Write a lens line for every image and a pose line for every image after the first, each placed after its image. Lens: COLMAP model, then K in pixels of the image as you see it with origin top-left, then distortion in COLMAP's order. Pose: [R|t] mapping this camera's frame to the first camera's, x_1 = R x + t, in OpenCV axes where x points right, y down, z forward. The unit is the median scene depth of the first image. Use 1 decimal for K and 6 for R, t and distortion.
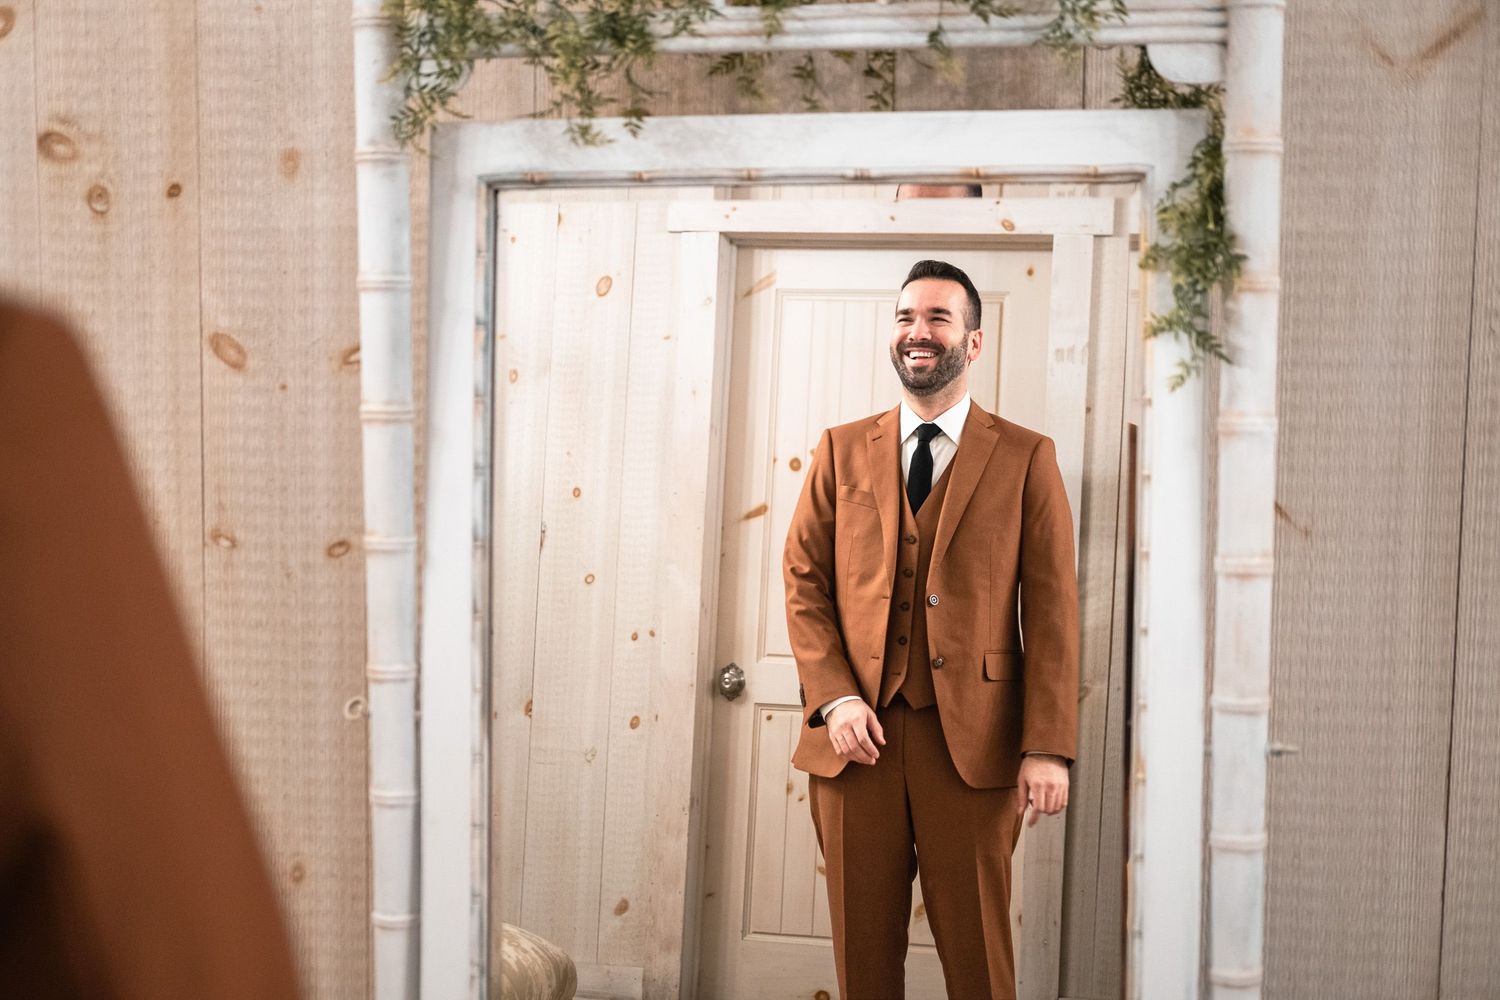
lens RADIAL K [[2298.9, 0, 753.2], [0, 2298.9, 550.4], [0, 0, 1]] dist [-0.166630, 1.087977]
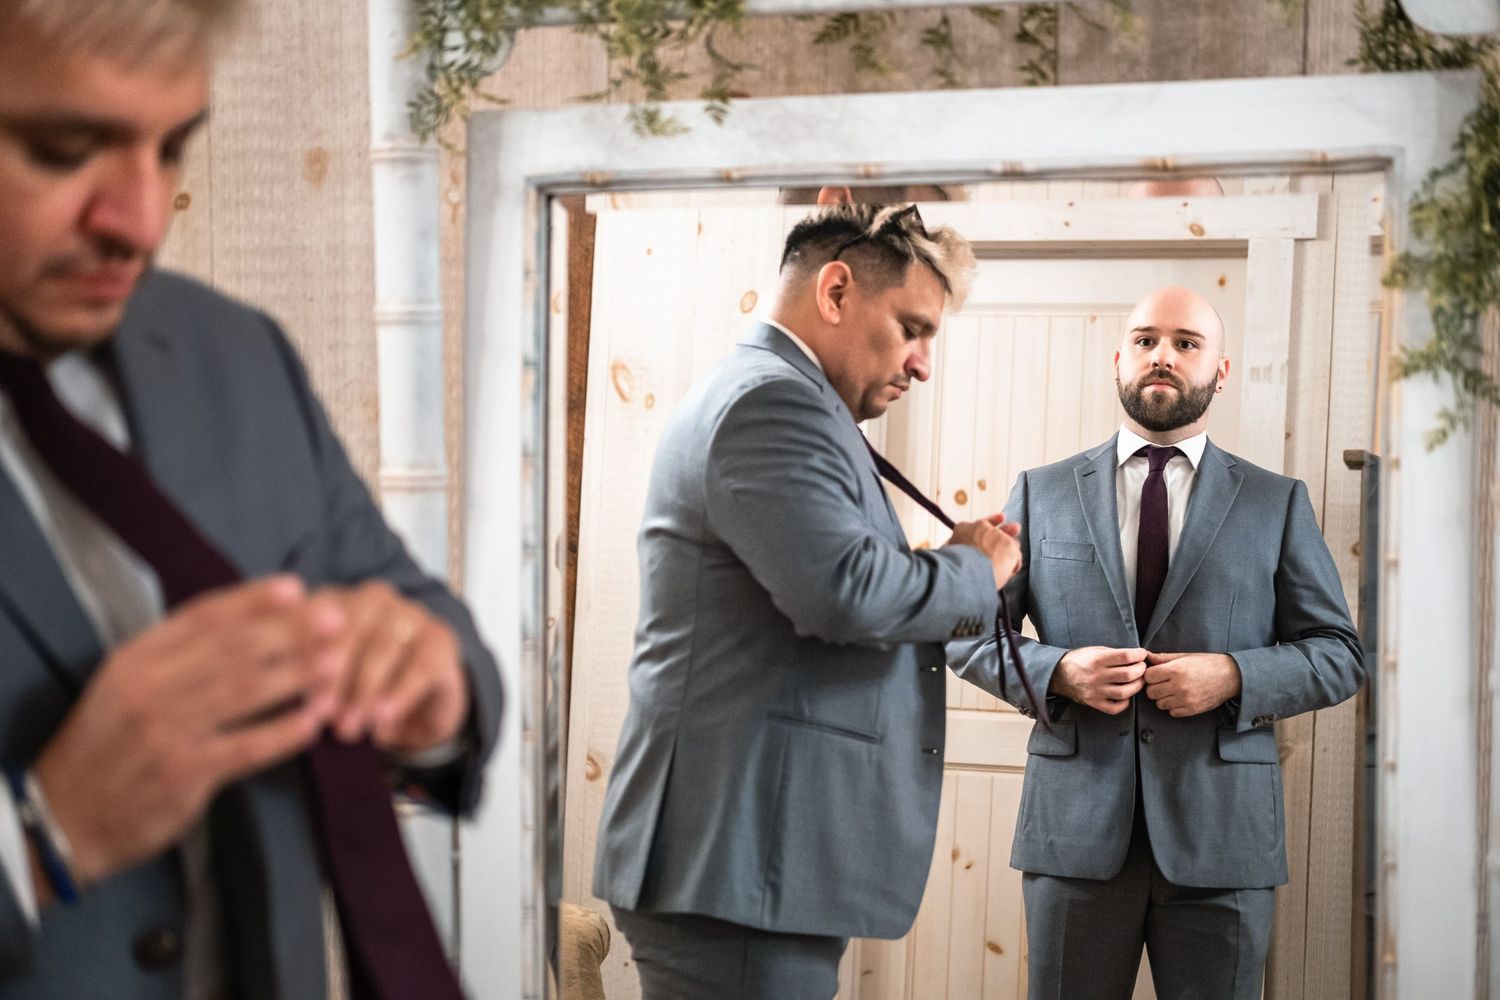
lens RADIAL K [[2327.8, 0, 757.1], [0, 2327.8, 530.5], [0, 0, 1]] dist [-0.128251, 1.218230]
pose [[0.997178, -0.003543, -0.074990, 0.019373], [0.002525, 0.999903, -0.013665, -0.031241], [0.075031, 0.013437, 0.997091, 0.211964]]
